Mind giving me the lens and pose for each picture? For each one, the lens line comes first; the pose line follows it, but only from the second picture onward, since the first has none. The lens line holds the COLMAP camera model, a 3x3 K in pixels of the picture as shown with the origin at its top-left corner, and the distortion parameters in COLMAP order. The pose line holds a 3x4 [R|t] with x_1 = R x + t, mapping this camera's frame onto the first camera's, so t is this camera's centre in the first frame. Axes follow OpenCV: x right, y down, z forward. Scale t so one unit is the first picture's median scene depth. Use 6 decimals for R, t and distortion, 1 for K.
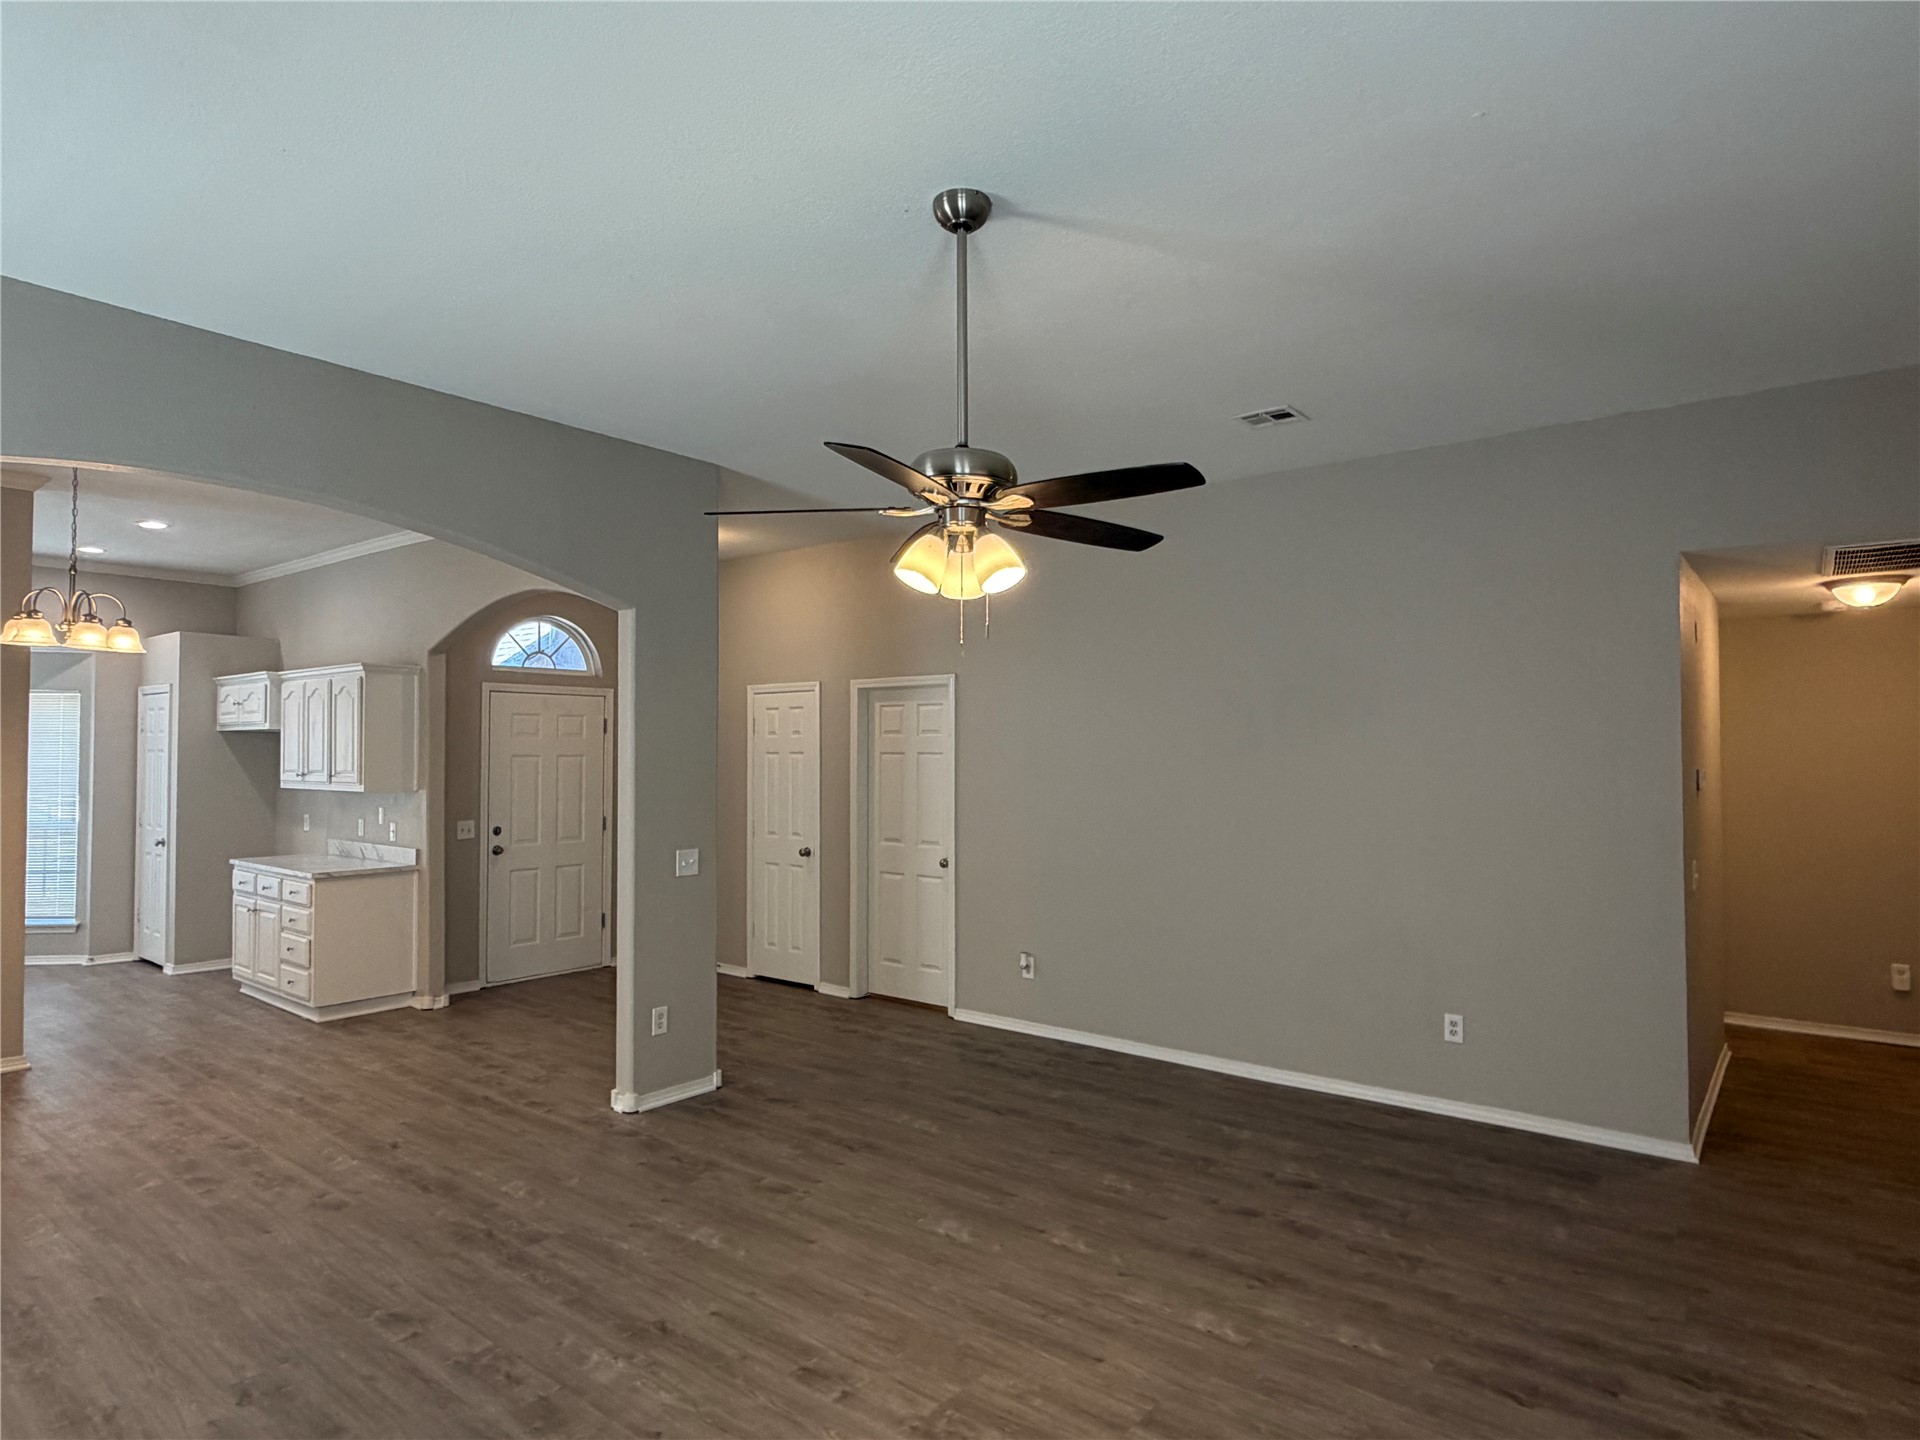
lens RADIAL K [[1103.3, 0, 959.0], [0, 1103.3, 726.0], [0, 0, 1]] dist [0.003805, 0.001792]
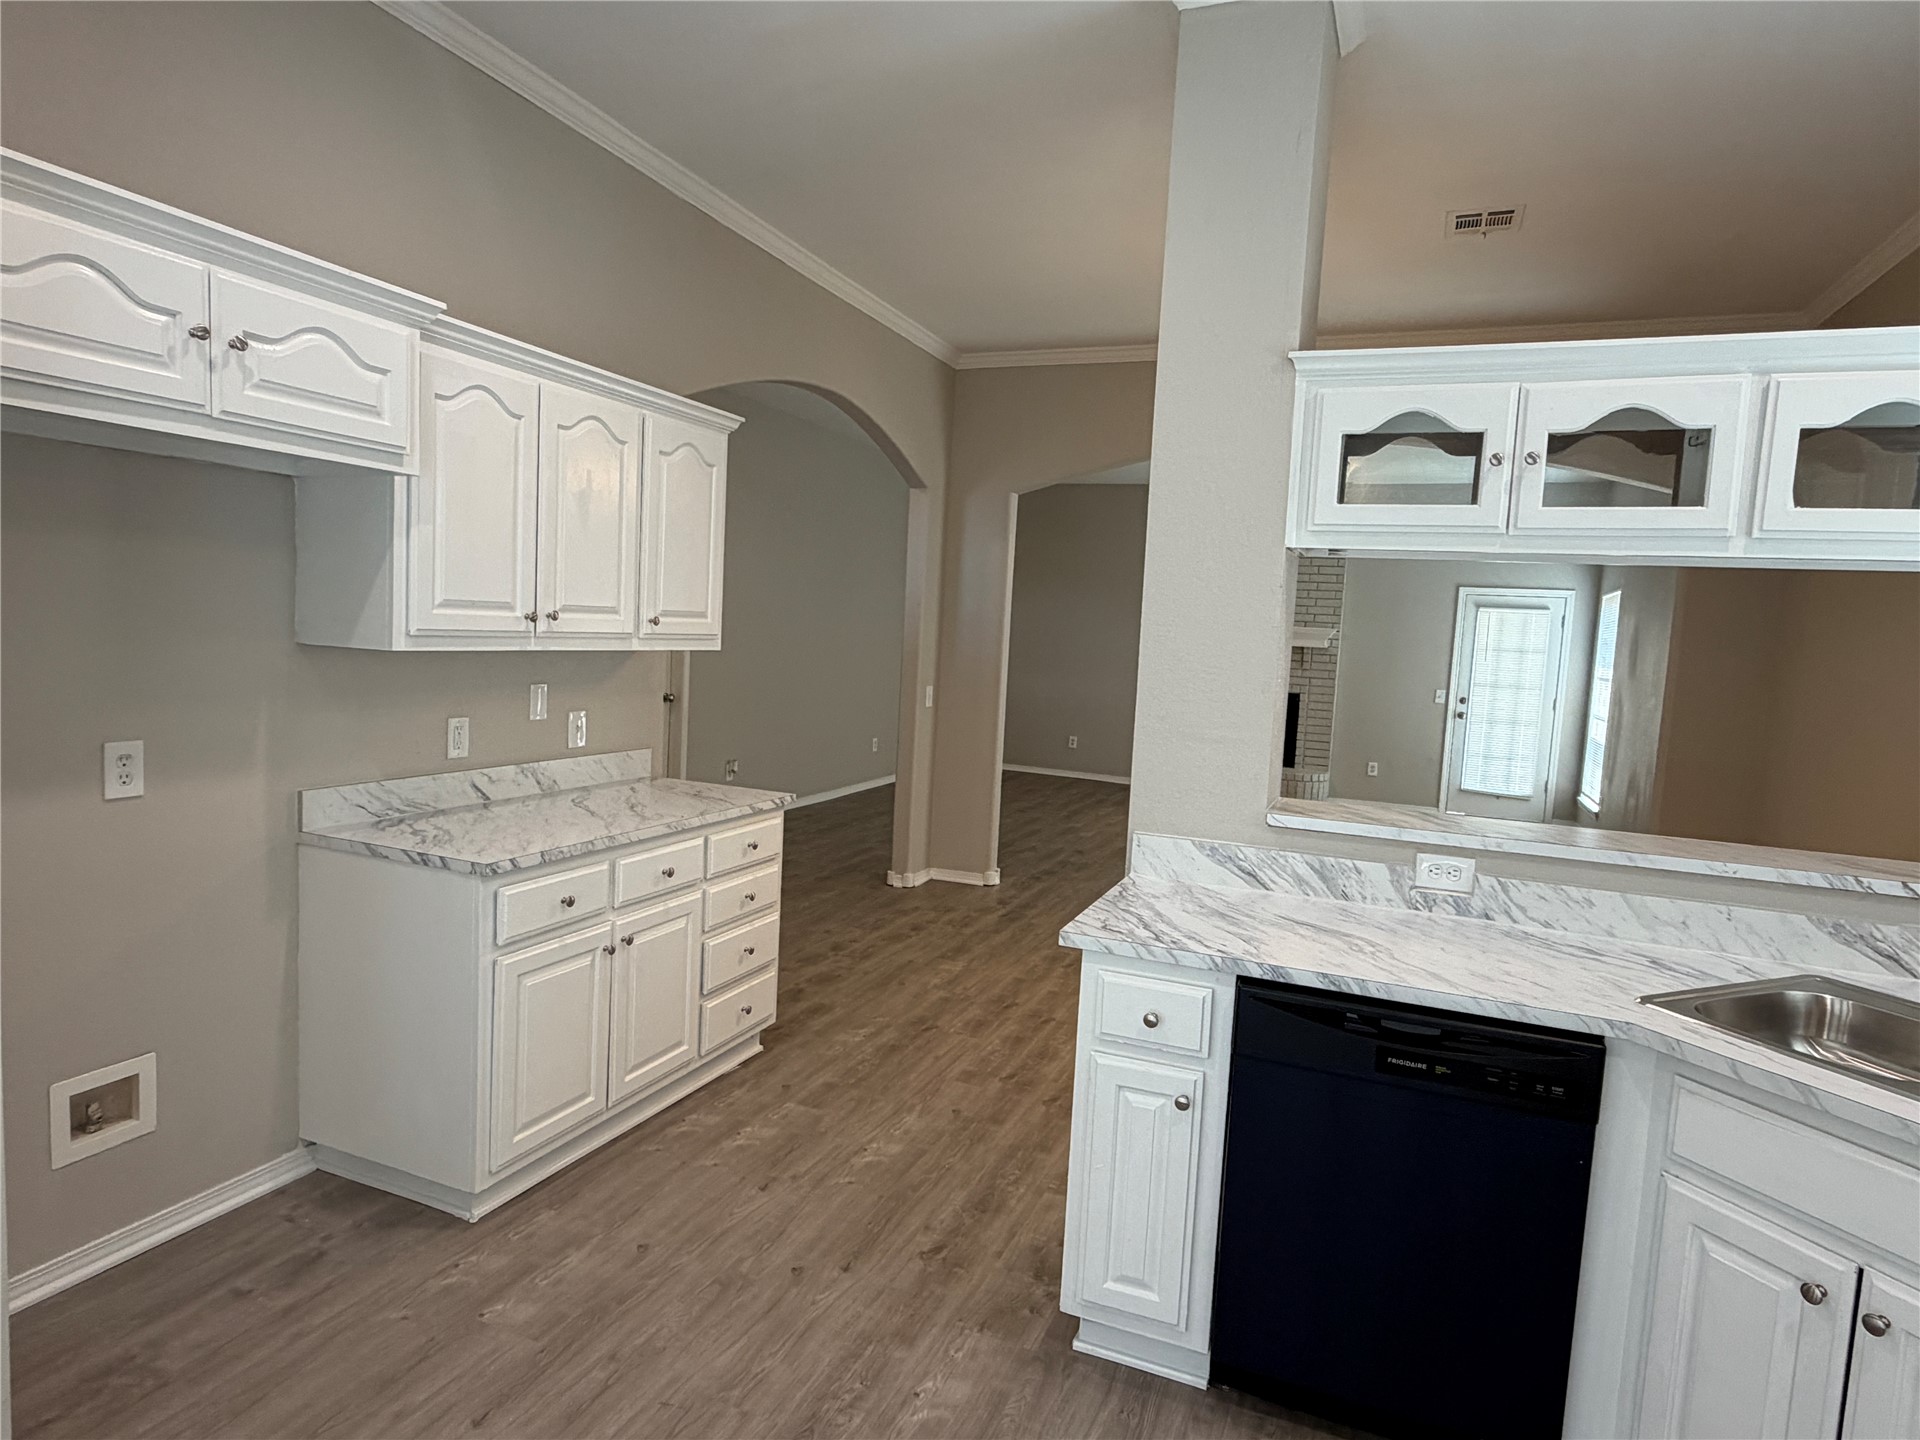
lens RADIAL K [[1103.3, 0, 956.9], [0, 1103.3, 721.5], [0, 0, 1]] dist [0.003805, 0.001792]
pose [[-0.284171, -0.097304, 0.953823, -1.812445], [-0.074291, 0.994080, 0.079277, 0.068684], [-0.955891, -0.048332, -0.289717, 1.708027]]
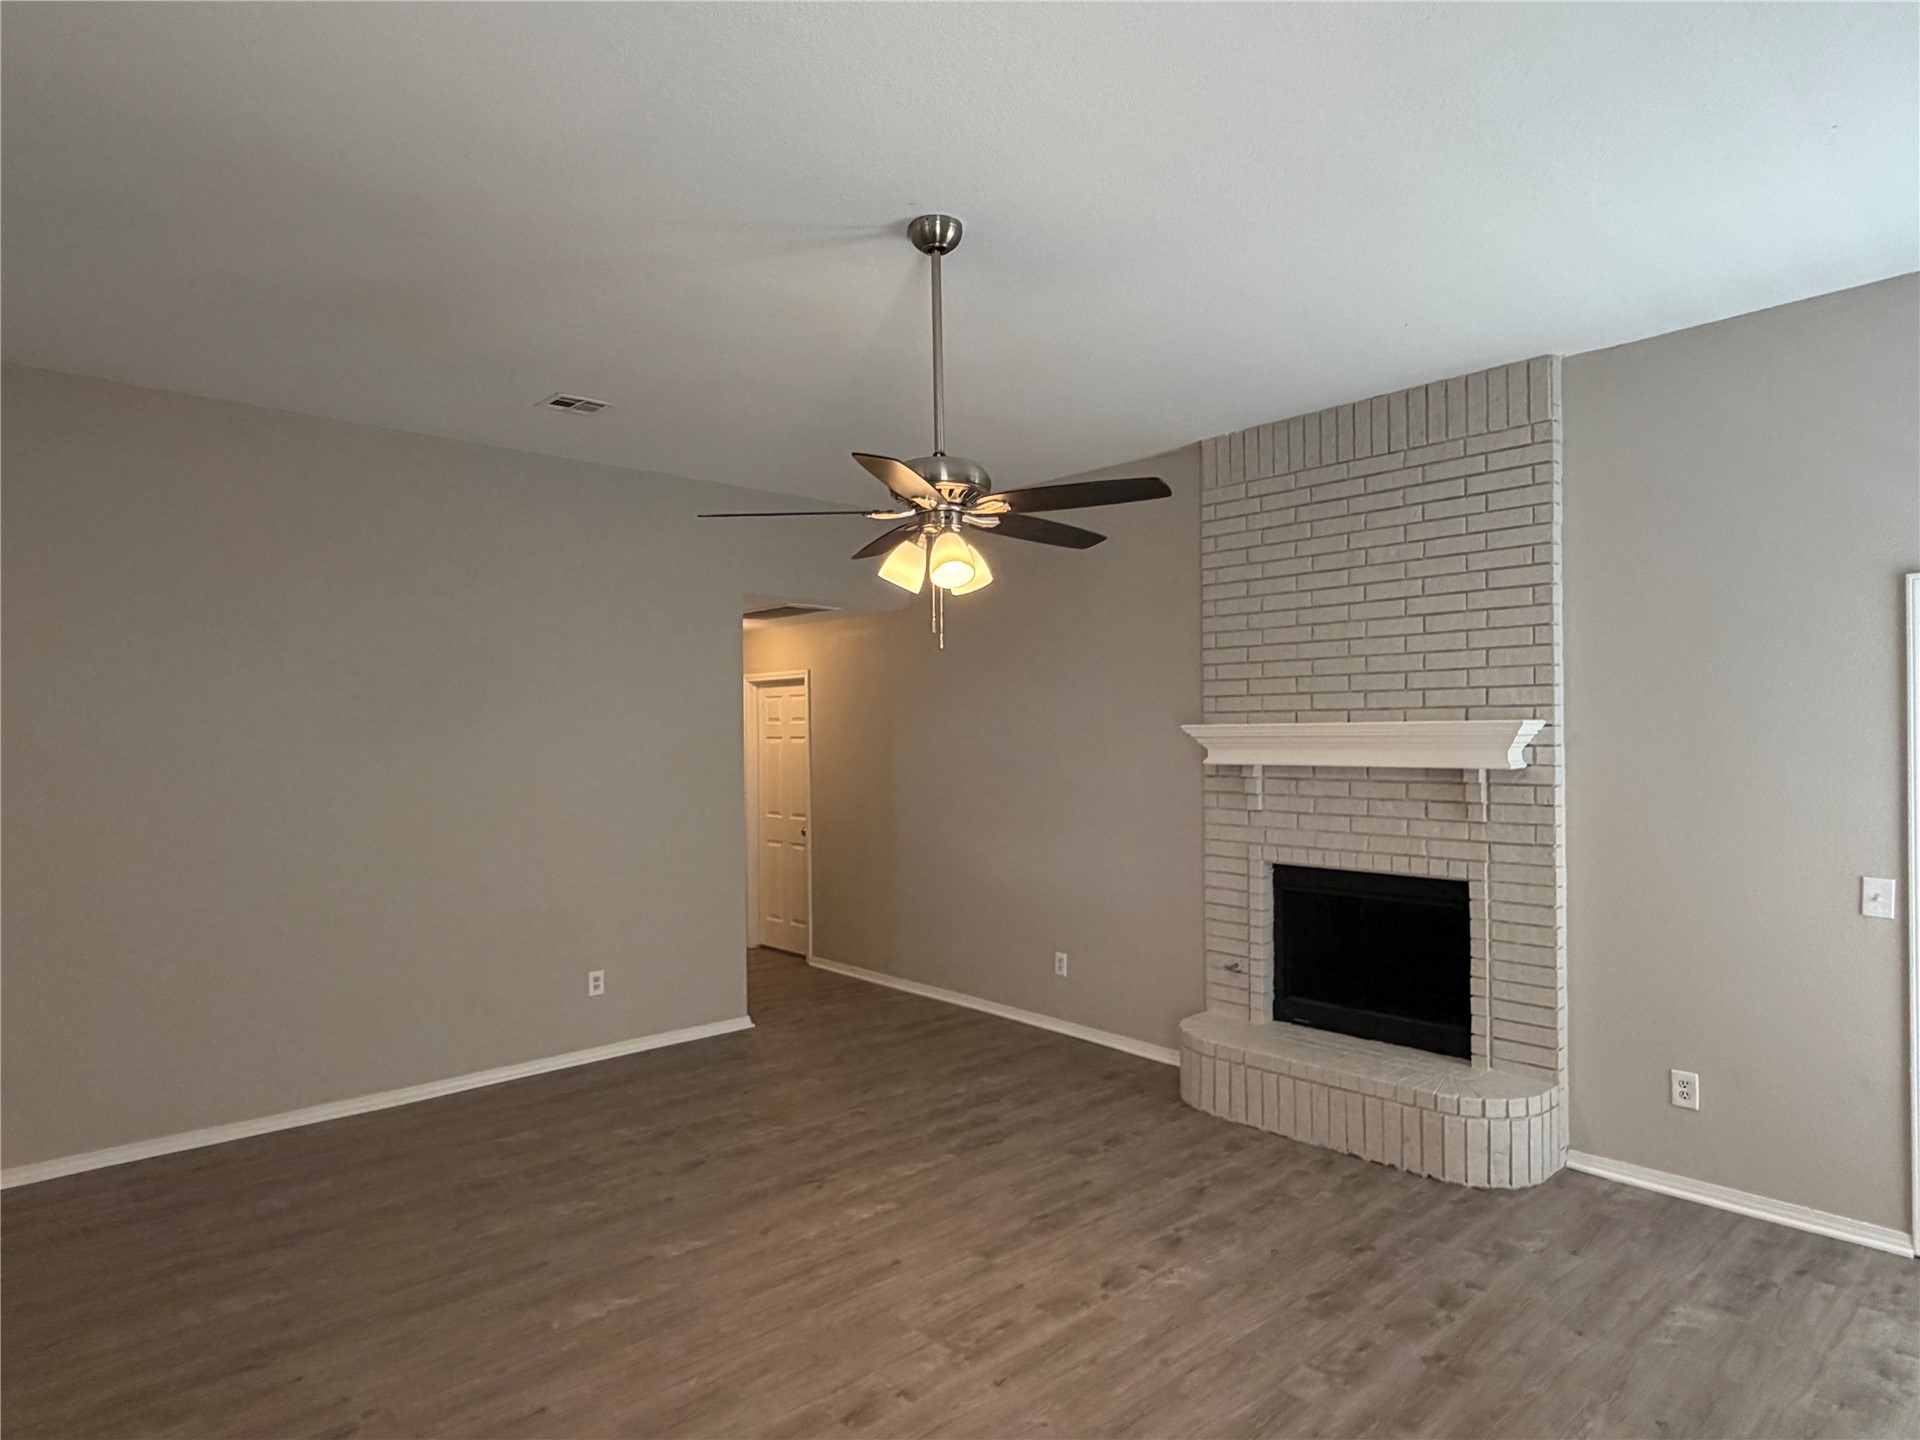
lens RADIAL K [[1103.3, 0, 962.9], [0, 1103.3, 722.1], [0, 0, 1]] dist [0.003805, 0.001792]
pose [[0.151009, 0.010359, 0.988478, -0.723785], [-0.015246, 0.999851, -0.008149, 0.013331], [-0.988415, -0.013839, 0.151145, 0.550254]]
